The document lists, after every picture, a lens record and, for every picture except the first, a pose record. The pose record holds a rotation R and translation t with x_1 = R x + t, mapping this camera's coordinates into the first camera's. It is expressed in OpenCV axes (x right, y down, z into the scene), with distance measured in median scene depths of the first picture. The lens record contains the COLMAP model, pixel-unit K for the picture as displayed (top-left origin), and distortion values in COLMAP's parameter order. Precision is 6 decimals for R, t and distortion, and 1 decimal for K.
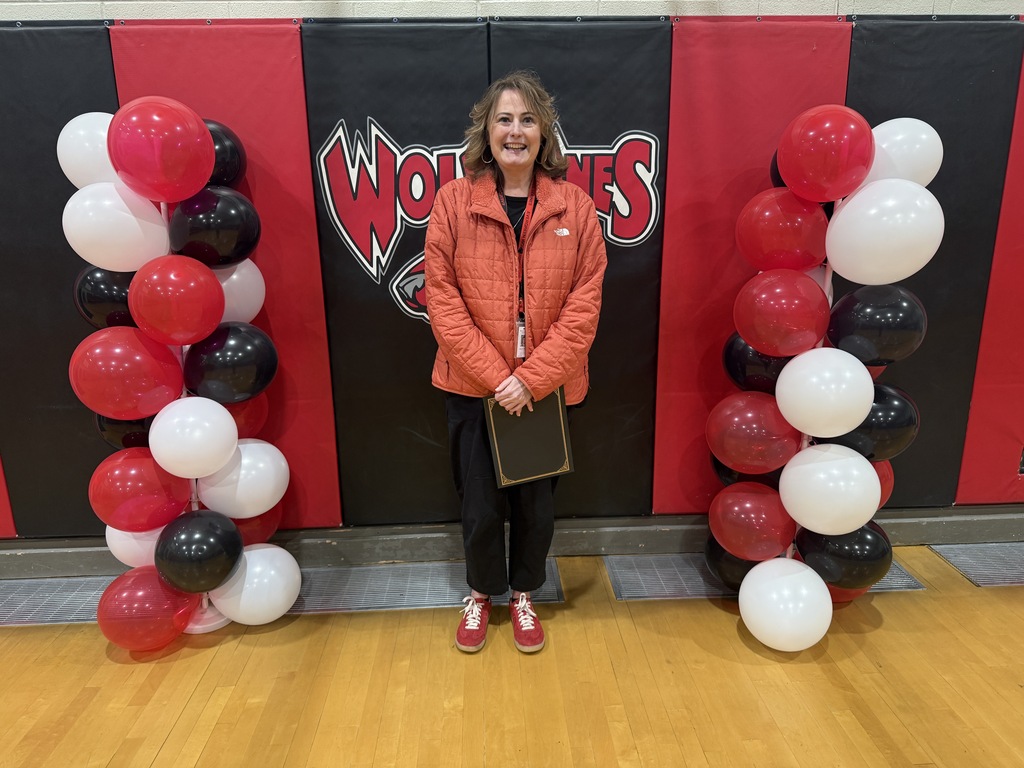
lens RADIAL K [[719.7, 0, 510.6], [0, 719.7, 386.3], [0, 0, 1]] dist [-0.002671, -0.010321]
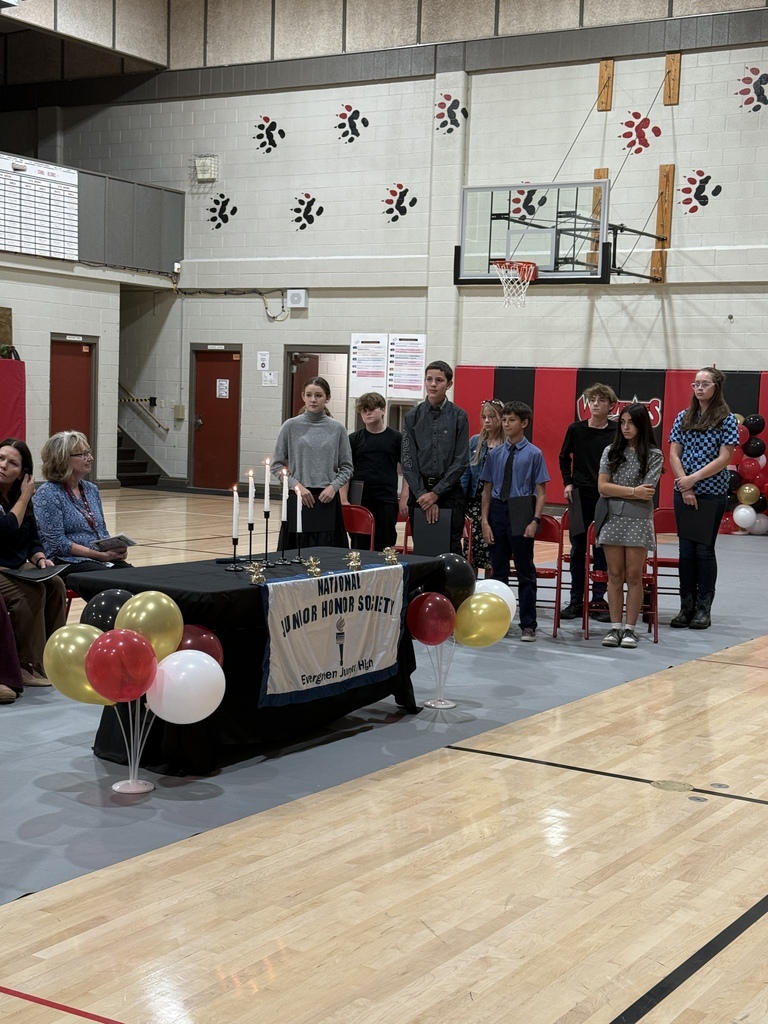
lens RADIAL K [[1526.8, 0, 384.0], [0, 1526.8, 512.0], [0, 0, 1]] dist [0.160673, -0.125238]
pose [[0.828453, 0.084571, -0.553637, 3.617440], [-0.186701, 0.973692, -0.130639, 1.595020], [0.528023, 0.211593, 0.822447, -6.448622]]
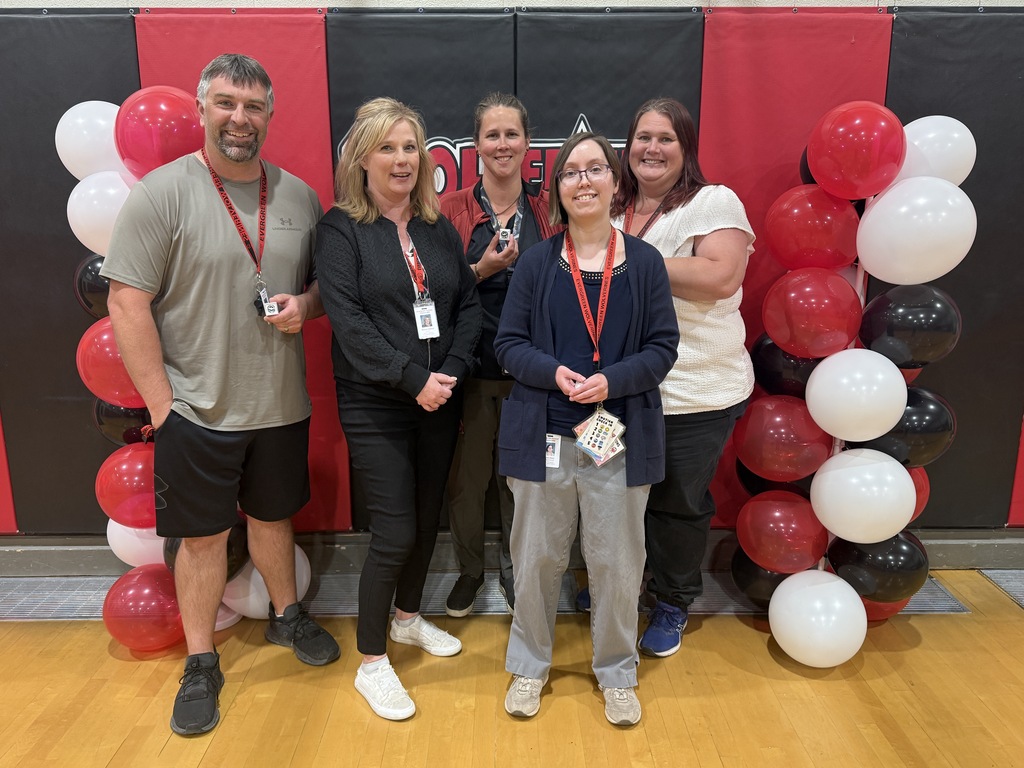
lens RADIAL K [[837.7, 0, 505.7], [0, 837.7, 387.8], [0, 0, 1]] dist [-0.001119, -0.010653]
pose [[0.999216, 0.020339, -0.033955, 0.005333], [-0.021248, 0.999420, -0.026613, 0.035553], [0.033394, 0.027314, 0.999069, -0.128943]]
